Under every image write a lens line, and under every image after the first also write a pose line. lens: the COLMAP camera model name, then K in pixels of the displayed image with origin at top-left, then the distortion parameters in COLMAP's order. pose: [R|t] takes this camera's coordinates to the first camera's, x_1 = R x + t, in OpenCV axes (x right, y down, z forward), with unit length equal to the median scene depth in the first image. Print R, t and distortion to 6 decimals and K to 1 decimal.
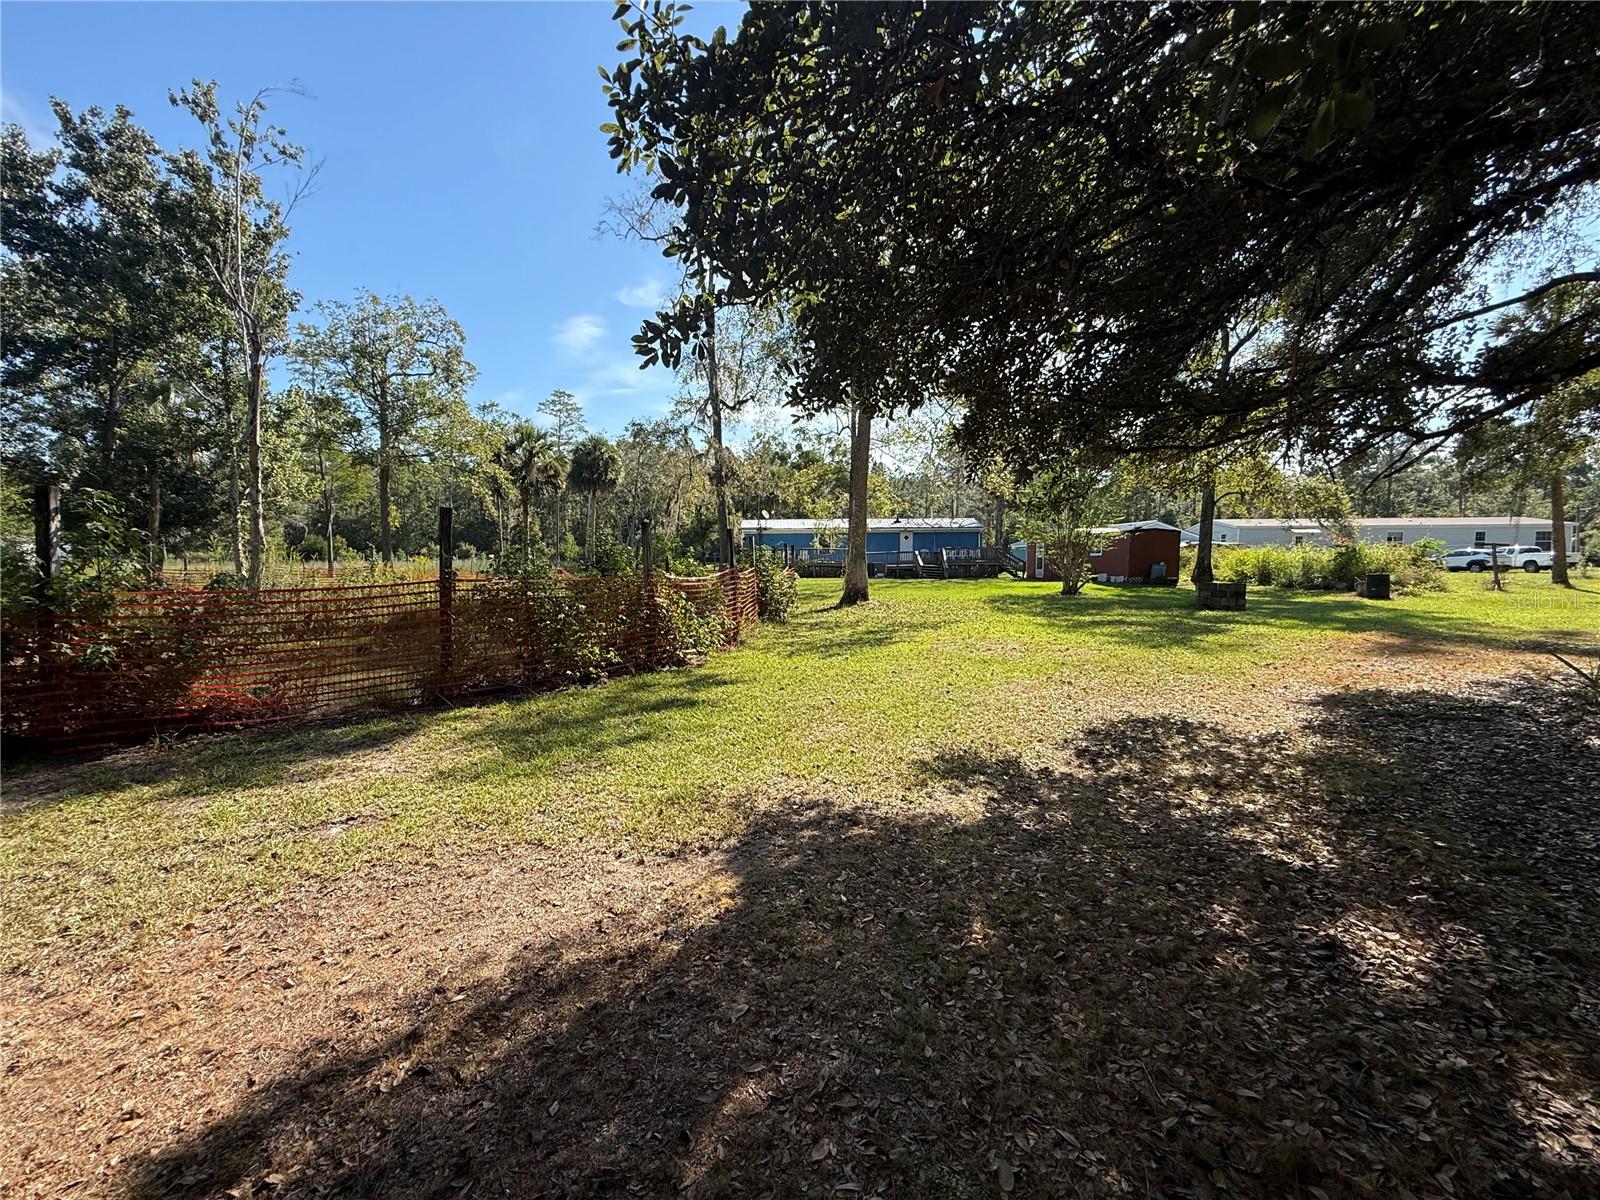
lens RADIAL K [[642.2, 0, 798.1], [0, 642.2, 597.1], [0, 0, 1]] dist [0.001174, -0.000290]
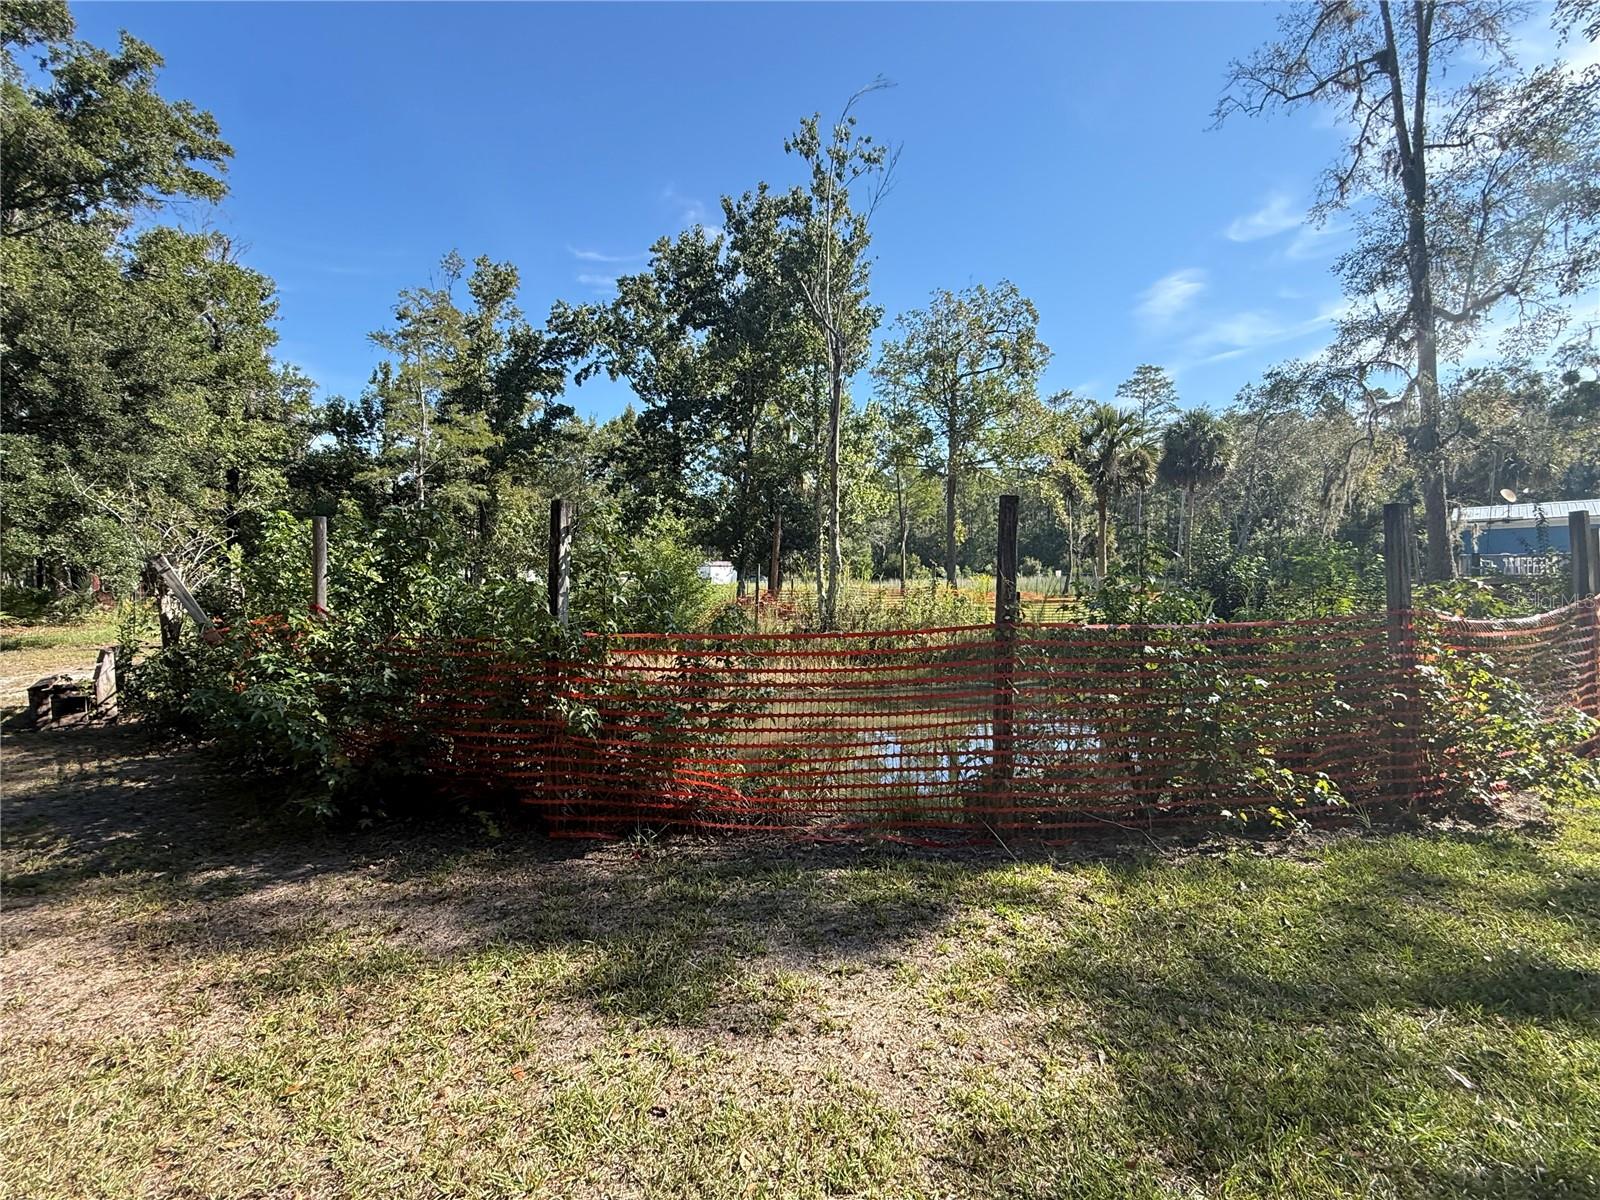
lens RADIAL K [[744.1, 0, 800.0], [0, 744.1, 600.0], [0, 0, 1]] dist [-0.000539, -0.000231]
pose [[0.713352, 0.013766, -0.700671, -0.053122], [-0.030970, 0.999450, -0.011895, -0.008265], [0.700122, 0.030186, 0.713385, 0.098508]]
